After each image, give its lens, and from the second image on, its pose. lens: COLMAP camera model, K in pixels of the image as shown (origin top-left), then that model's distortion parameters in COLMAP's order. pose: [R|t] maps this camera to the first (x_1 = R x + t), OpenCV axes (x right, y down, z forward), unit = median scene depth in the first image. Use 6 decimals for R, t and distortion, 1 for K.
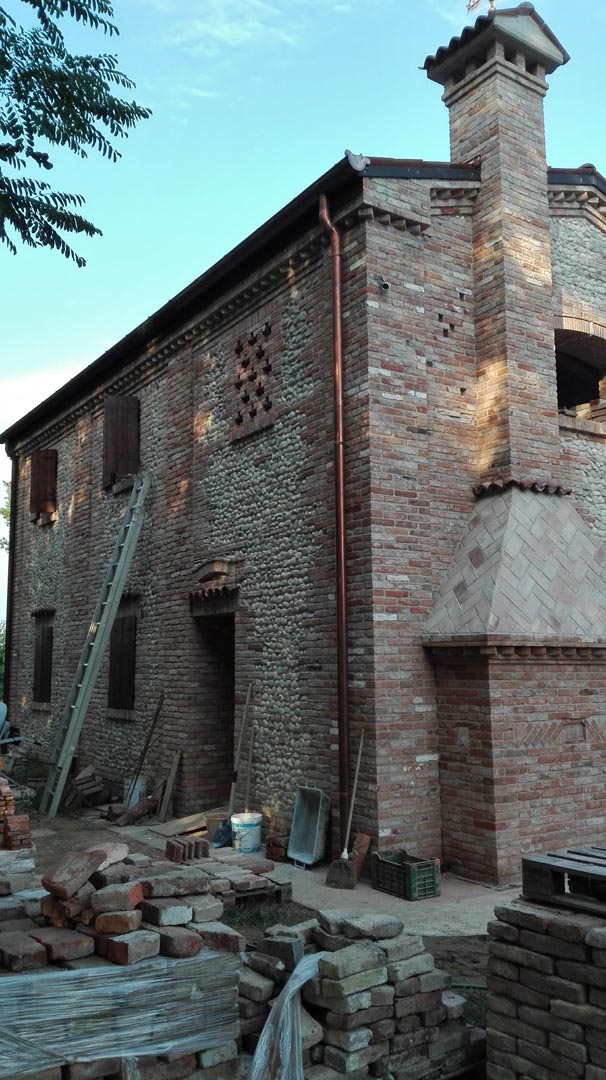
lens RADIAL K [[890.4, 0, 303.0], [0, 890.4, 540.0], [0, 0, 1]] dist [0.162320, -0.375182]
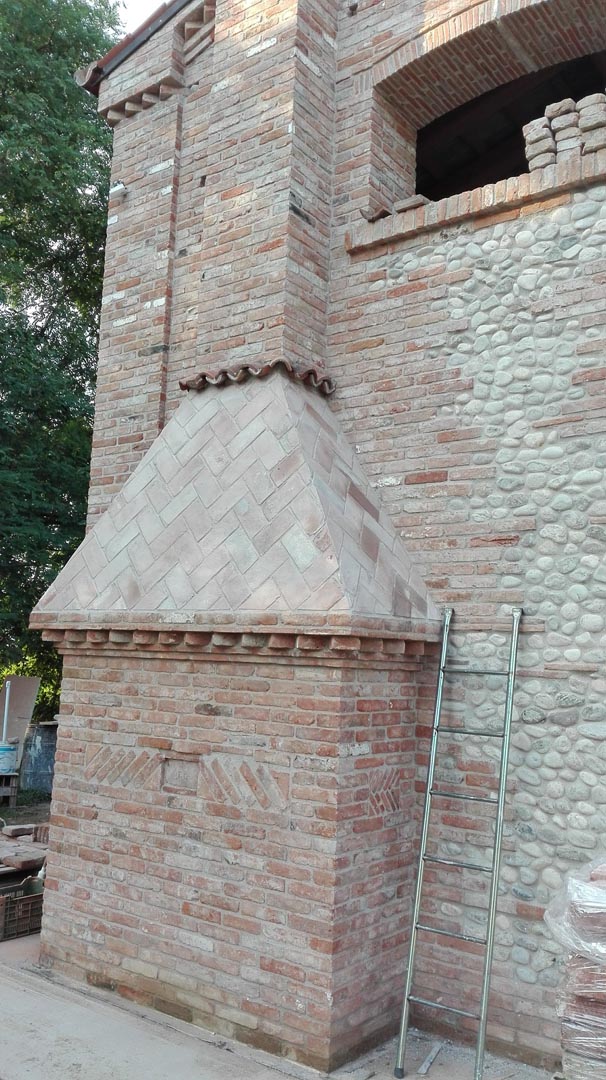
lens RADIAL K [[890.4, 0, 303.0], [0, 890.4, 540.0], [0, 0, 1]] dist [0.162320, -0.375182]
pose [[0.327425, -0.108767, -0.938596, 0.888441], [0.085221, 0.992703, -0.085308, 0.115505], [0.941026, -0.052056, 0.334305, 0.876390]]
